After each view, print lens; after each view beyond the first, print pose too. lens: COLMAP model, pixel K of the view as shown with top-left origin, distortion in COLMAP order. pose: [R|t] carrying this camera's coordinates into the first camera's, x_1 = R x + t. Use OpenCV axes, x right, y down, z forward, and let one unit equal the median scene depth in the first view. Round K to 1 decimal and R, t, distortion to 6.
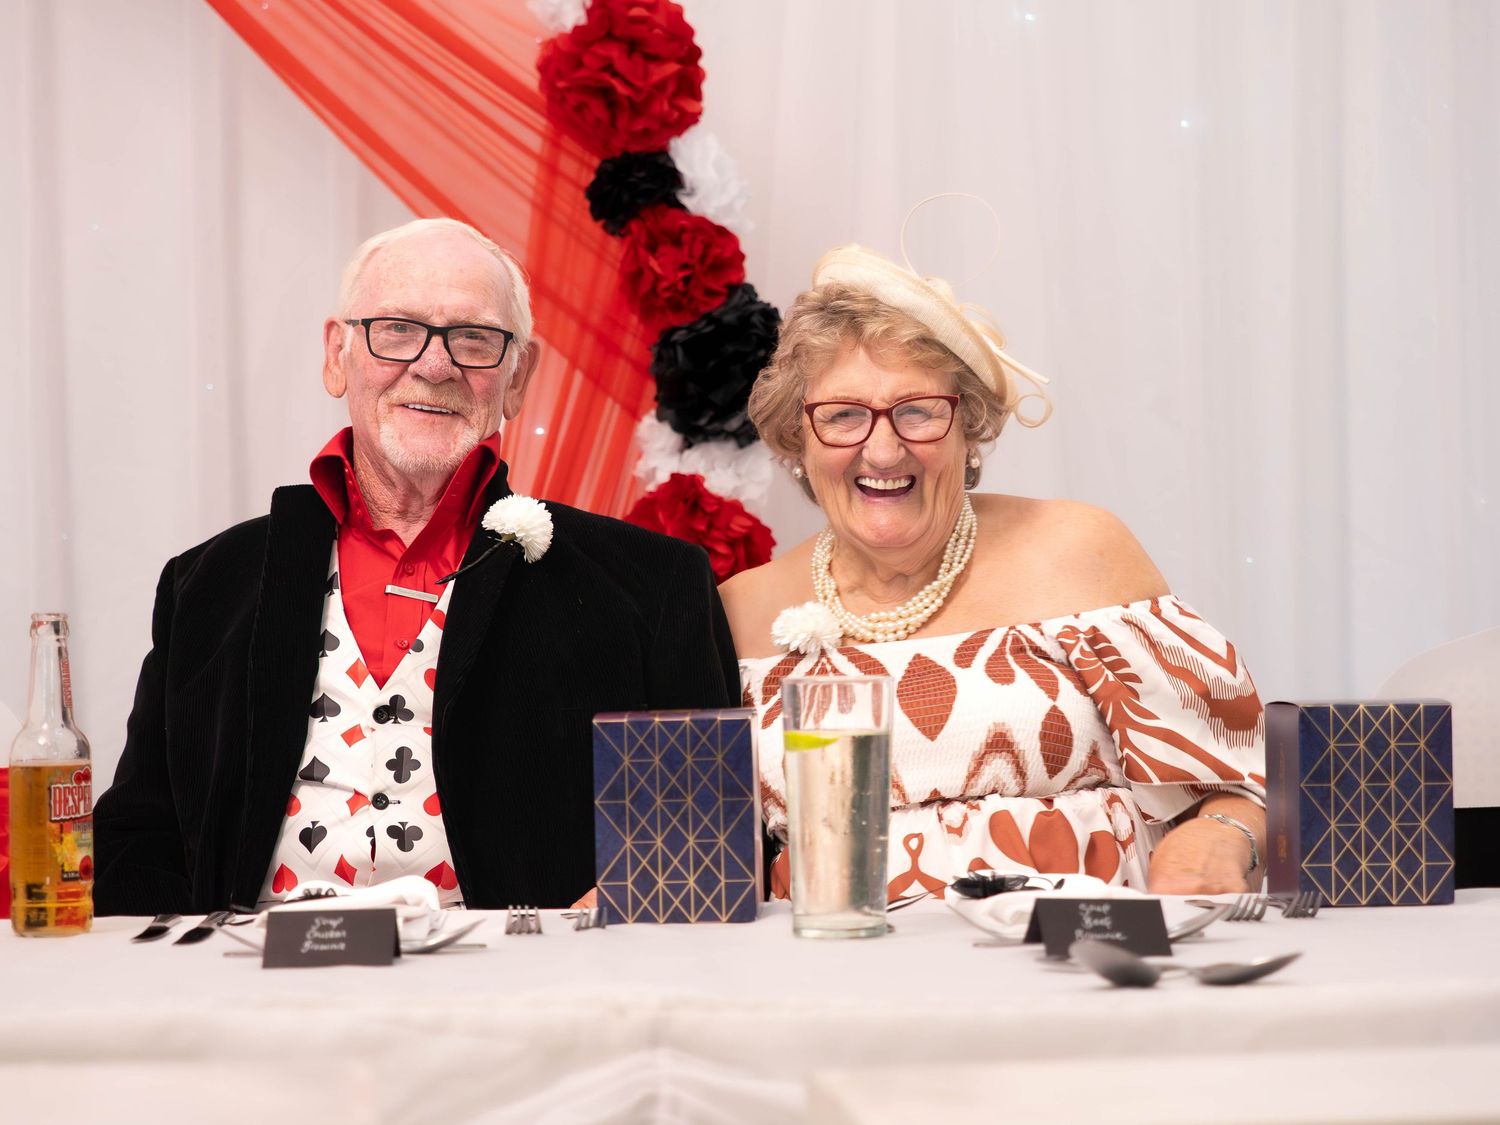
lens RADIAL K [[3501.5, 0, 748.5], [0, 3501.5, 563.1], [0, 0, 1]] dist [0.437056, 0.000000]
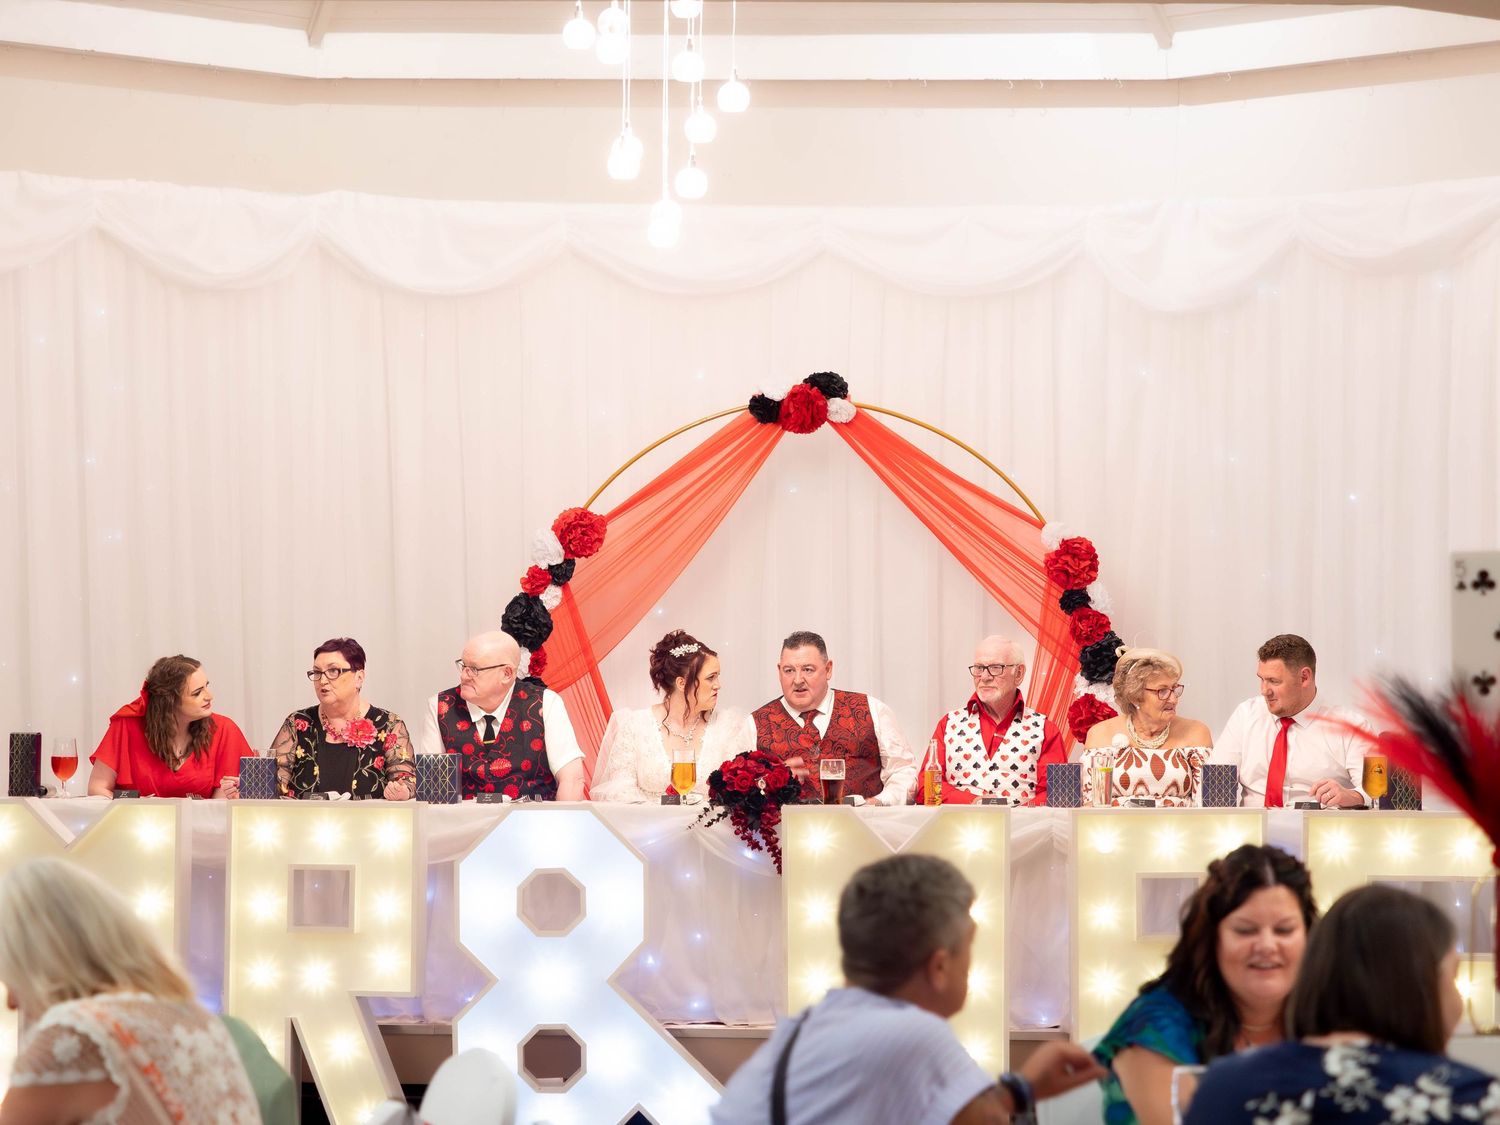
lens RADIAL K [[4373.4, 0, 751.1], [0, 4373.4, 560.2], [0, 0, 1]] dist [0.949862, 0.000000]
pose [[0.989339, 0.014440, -0.144910, 0.246948], [-0.014165, 0.999895, 0.002930, -0.149757], [0.144937, -0.000846, 0.989440, -2.881480]]
